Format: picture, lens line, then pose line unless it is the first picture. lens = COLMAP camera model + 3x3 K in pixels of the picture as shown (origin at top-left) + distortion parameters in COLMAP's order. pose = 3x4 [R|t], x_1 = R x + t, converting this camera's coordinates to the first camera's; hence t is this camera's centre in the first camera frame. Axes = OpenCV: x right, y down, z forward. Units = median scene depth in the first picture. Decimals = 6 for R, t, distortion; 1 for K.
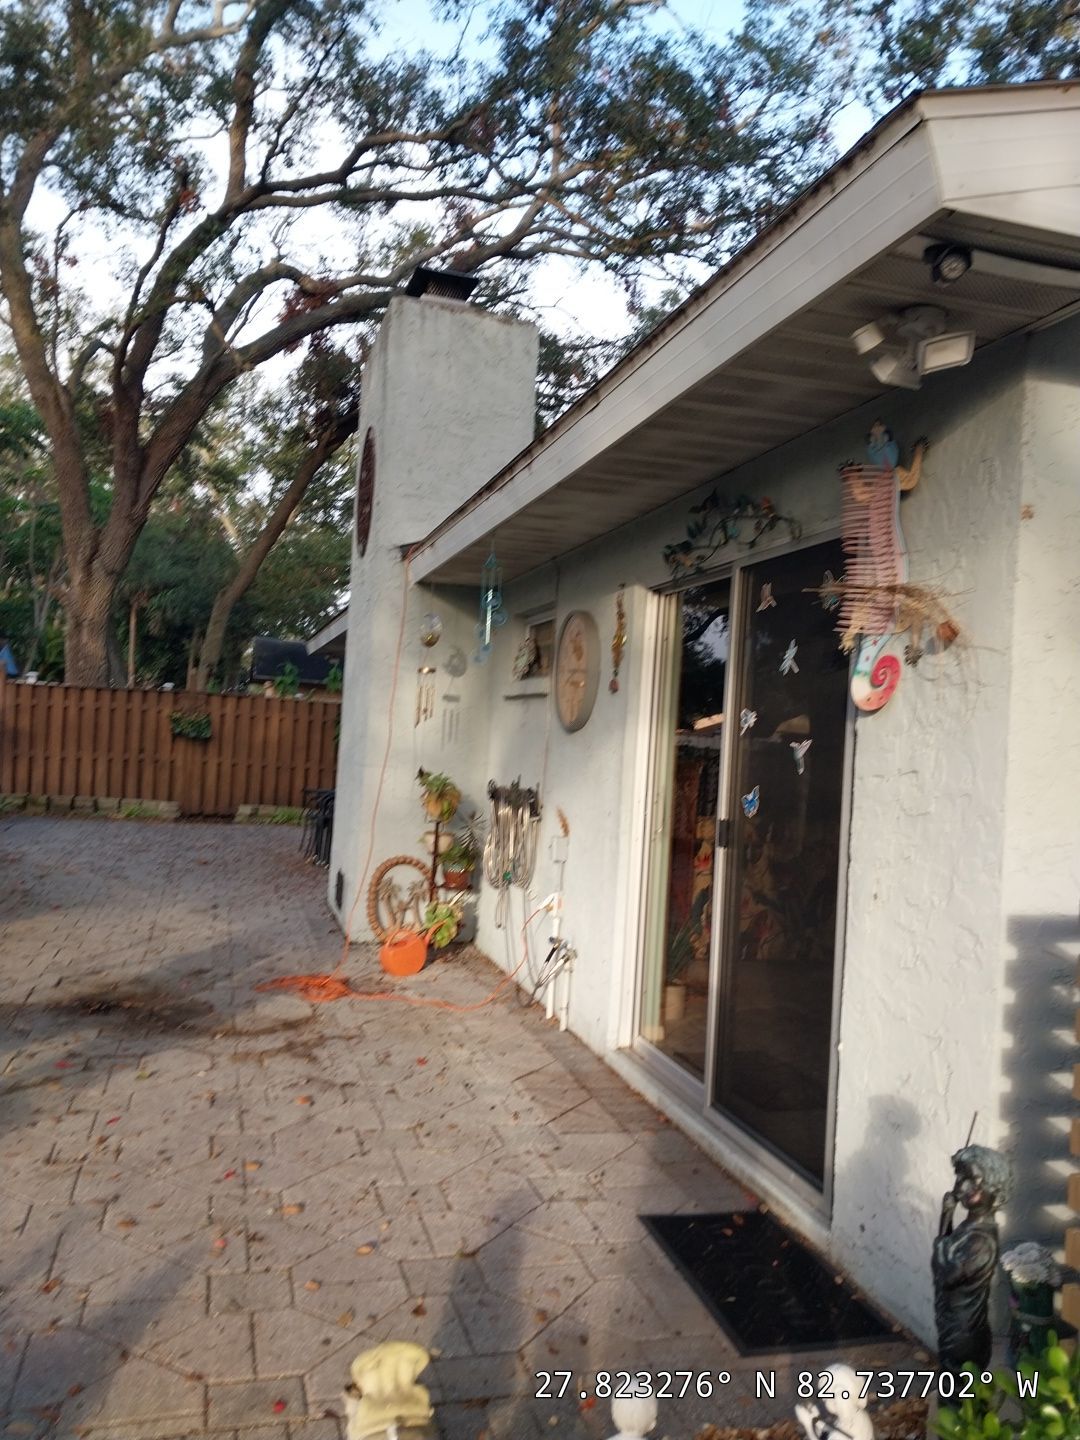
lens RADIAL K [[1126.9, 0, 533.3], [0, 1126.9, 695.1], [0, 0, 1]] dist [0.046170, -0.052162]
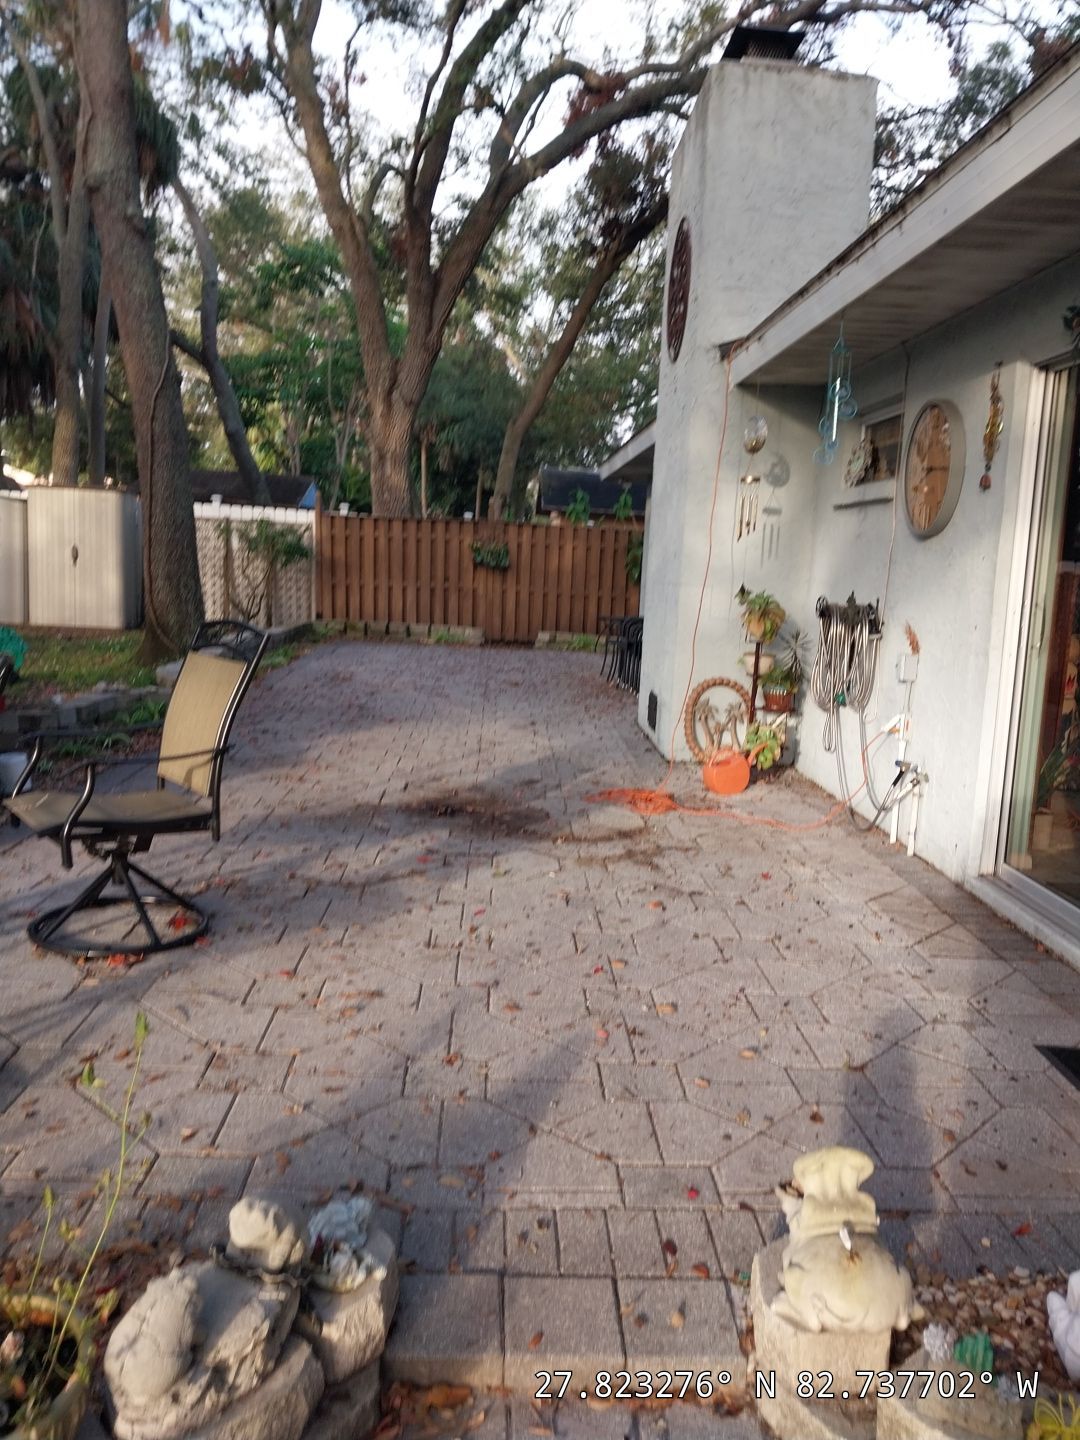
lens RADIAL K [[1126.9, 0, 533.3], [0, 1126.9, 695.1], [0, 0, 1]] dist [0.046170, -0.052162]
pose [[0.971904, 0.013445, -0.234995, -0.047974], [0.020634, 0.989657, 0.141962, 0.018711], [0.234473, -0.142822, 0.961574, 0.028204]]
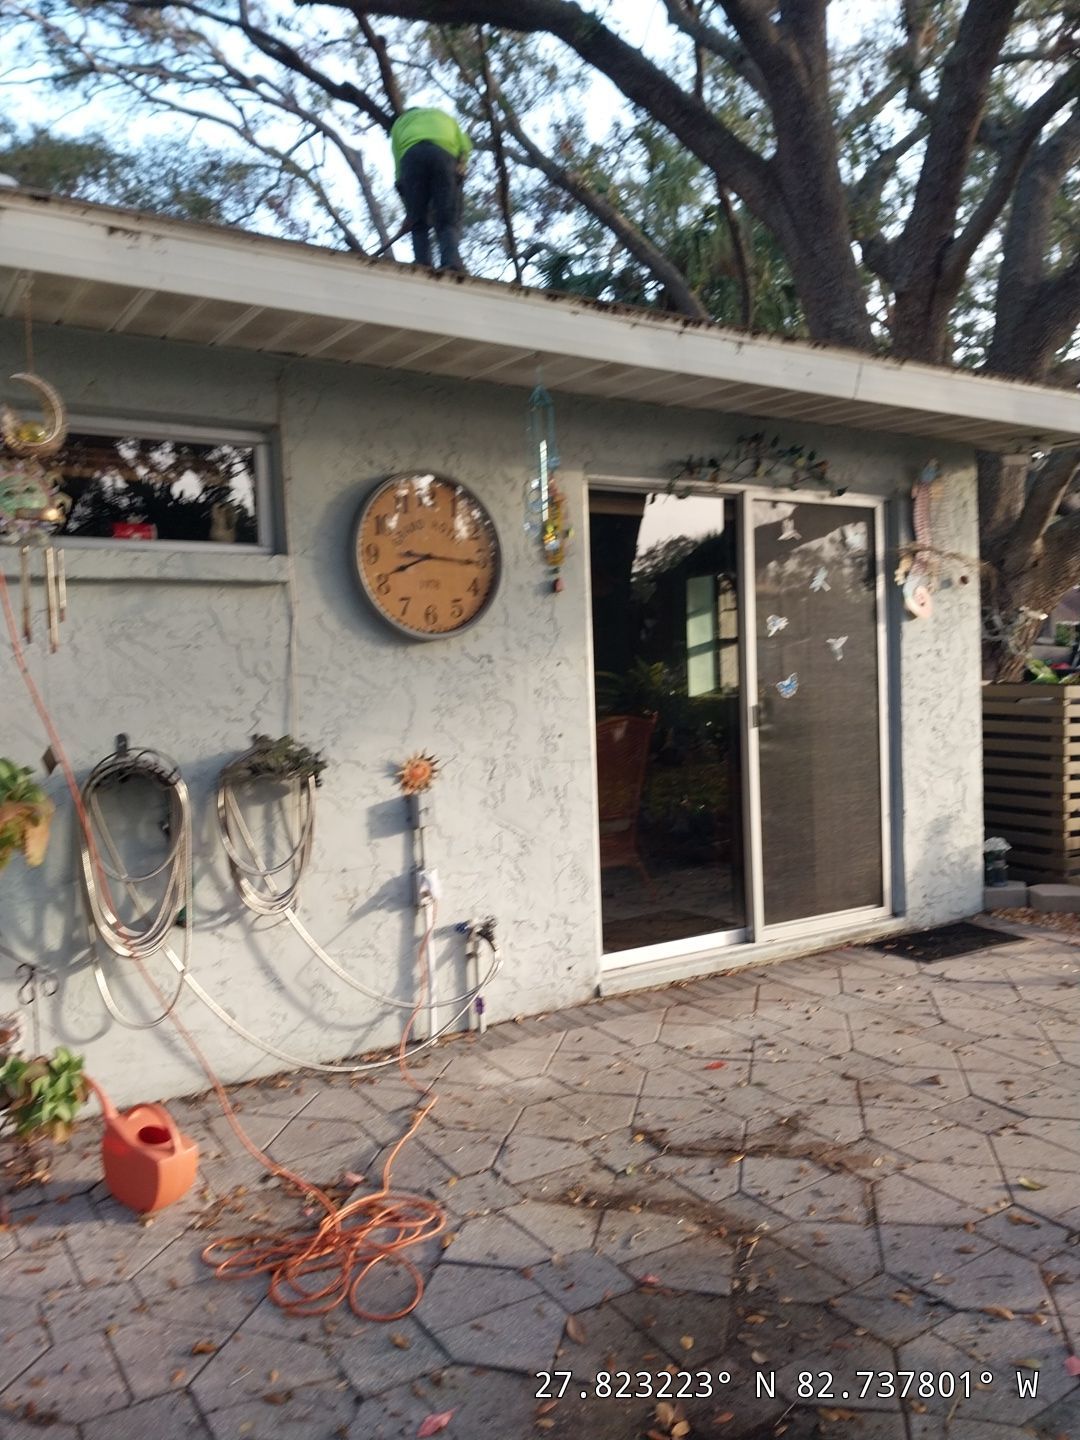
lens RADIAL K [[1122.0, 0, 558.8], [0, 1122.0, 709.8], [0, 0, 1]] dist [0.028461, -0.018111]
pose [[-0.306309, -0.098263, 0.946847, -0.569120], [-0.028261, 0.995158, 0.094134, 0.003459], [-0.951512, 0.002075, -0.307603, 0.974030]]
